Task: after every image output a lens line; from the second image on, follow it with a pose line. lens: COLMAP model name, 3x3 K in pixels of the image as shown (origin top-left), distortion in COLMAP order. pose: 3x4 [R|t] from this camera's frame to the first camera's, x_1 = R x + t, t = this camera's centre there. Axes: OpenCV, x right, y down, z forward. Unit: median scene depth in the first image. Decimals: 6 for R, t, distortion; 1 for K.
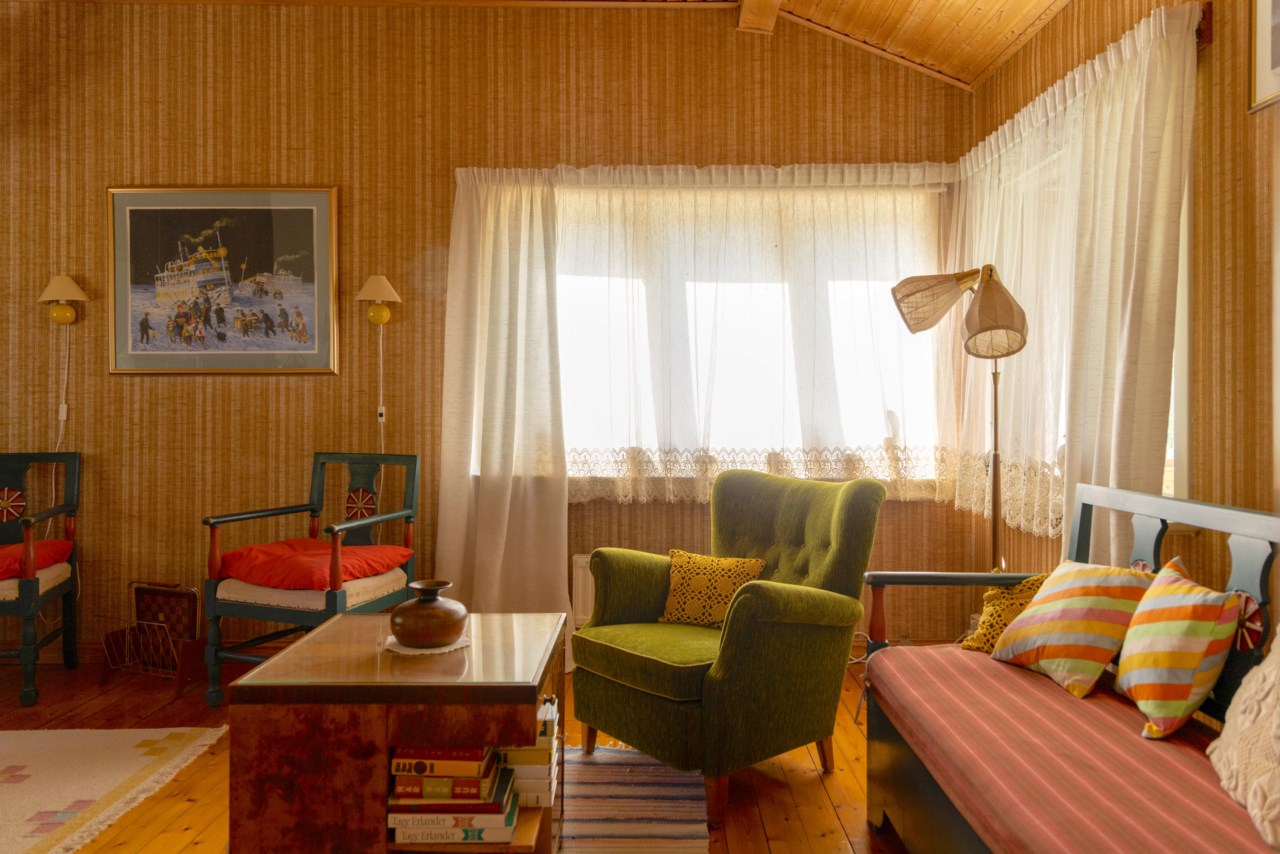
lens RADIAL K [[862.8, 0, 639.5], [0, 862.8, 420.6], [0, 0, 1]] dist [-0.002988, 0.000016]
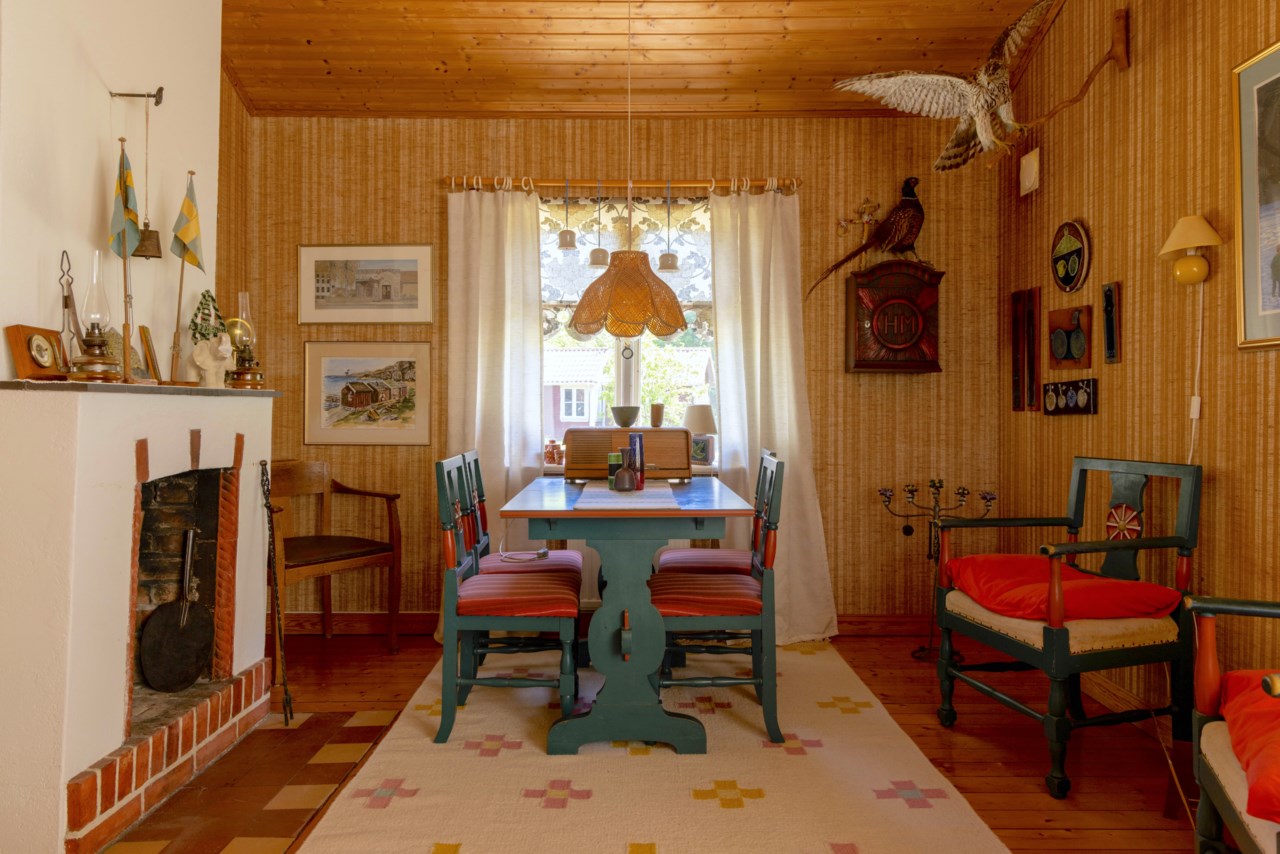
lens RADIAL K [[862.8, 0, 641.8], [0, 862.8, 403.5], [0, 0, 1]] dist [-0.002988, 0.000016]
pose [[0.011476, -0.005593, -0.999919, 0.036835], [-0.014546, 0.999878, -0.005760, -0.002446], [0.999828, 0.014611, 0.011394, 0.534935]]
